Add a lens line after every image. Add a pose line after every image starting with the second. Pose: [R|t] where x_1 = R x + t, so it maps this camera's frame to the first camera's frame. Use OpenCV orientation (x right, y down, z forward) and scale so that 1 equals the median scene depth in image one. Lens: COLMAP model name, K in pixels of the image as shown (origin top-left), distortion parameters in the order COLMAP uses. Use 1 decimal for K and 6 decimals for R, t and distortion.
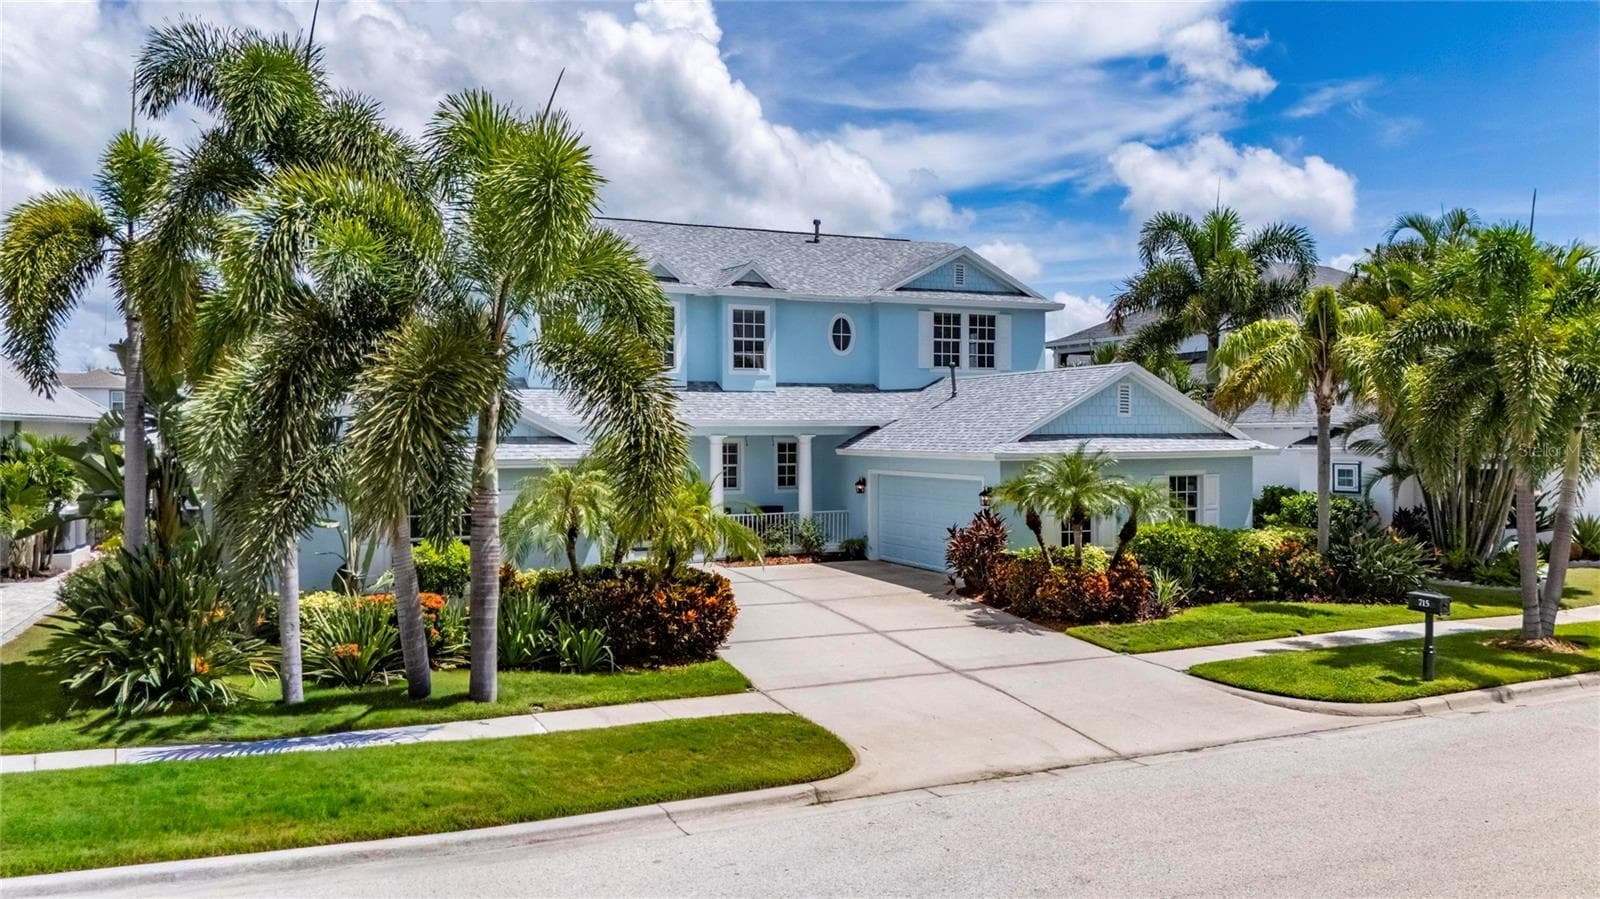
lens RADIAL K [[1159.4, 0, 783.0], [0, 1159.4, 443.7], [0, 0, 1]] dist [0.068255, -0.067090]
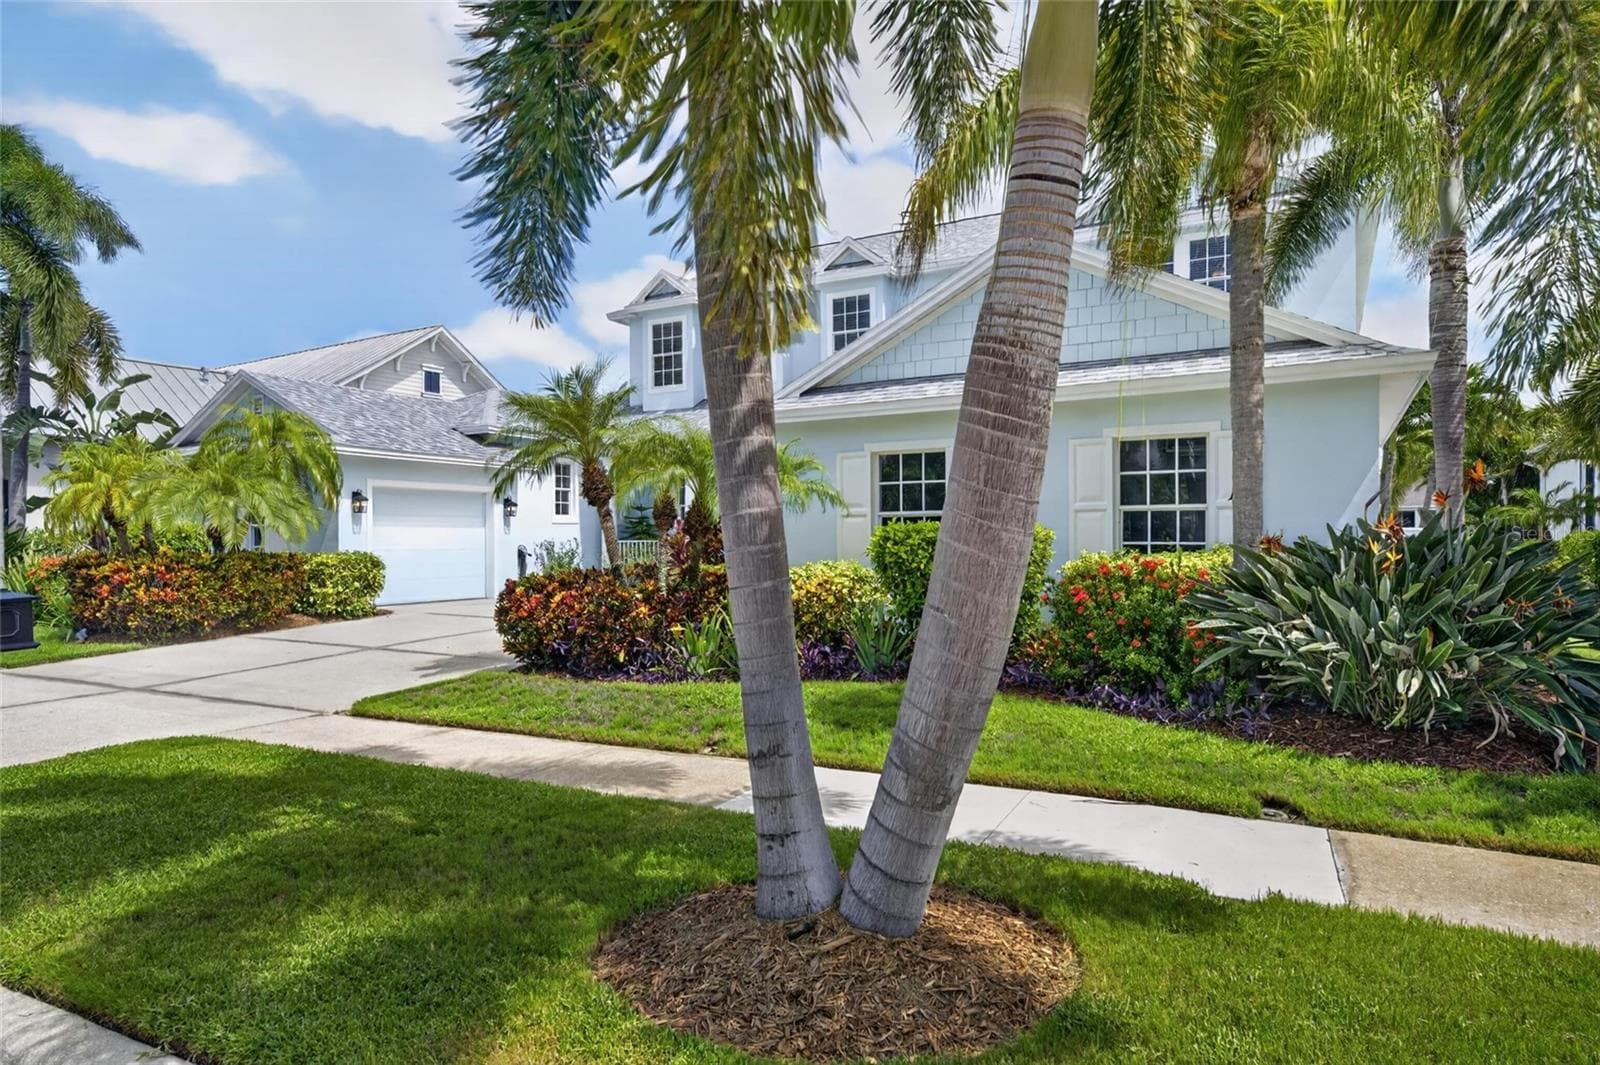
lens RADIAL K [[937.5, 0, 799.6], [0, 937.5, 540.0], [0, 0, 1]] dist [0.004966, 0.005058]
pose [[0.610038, 0.000109, -0.792372, 0.610364], [-0.004264, 0.999986, -0.003144, 0.078213], [0.792361, 0.005297, 0.610030, 0.709982]]
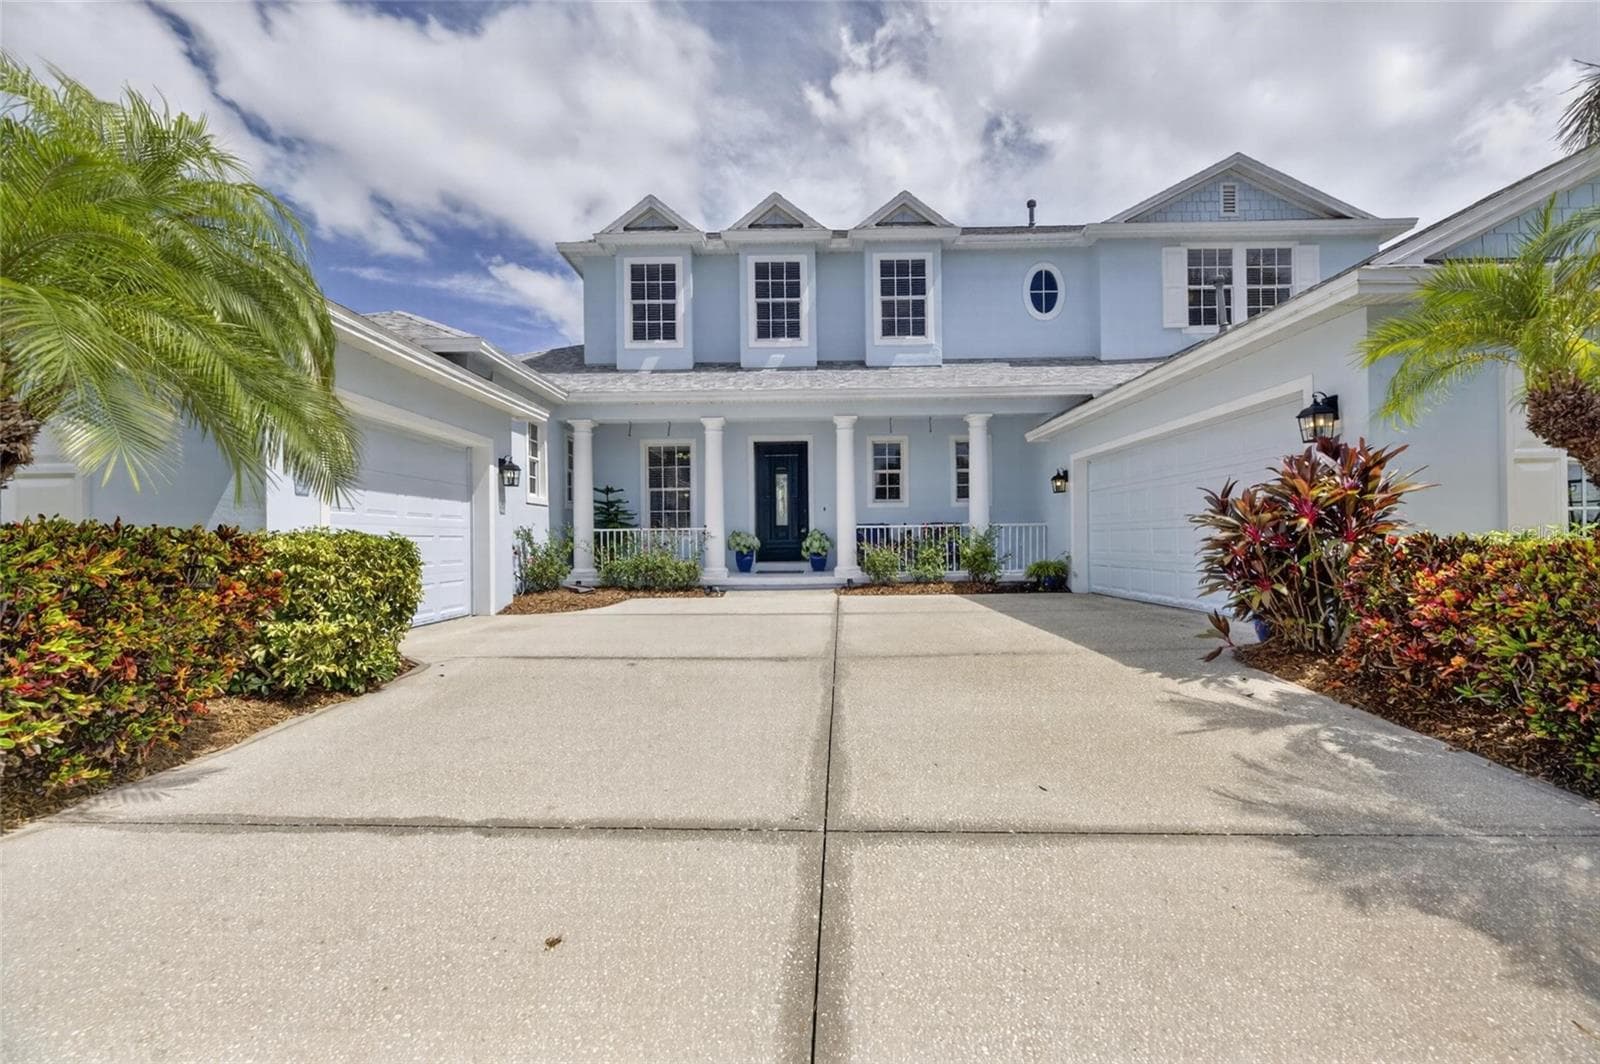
lens RADIAL K [[654.2, 0, 800.2], [0, 654.2, 540.0], [0, 0, 1]] dist [-0.001063, -0.002444]
pose [[0.909813, -0.007324, -0.414953, 0.108065], [0.003632, 0.999947, -0.009685, 0.090736], [0.415002, 0.007304, 0.909791, 0.741011]]
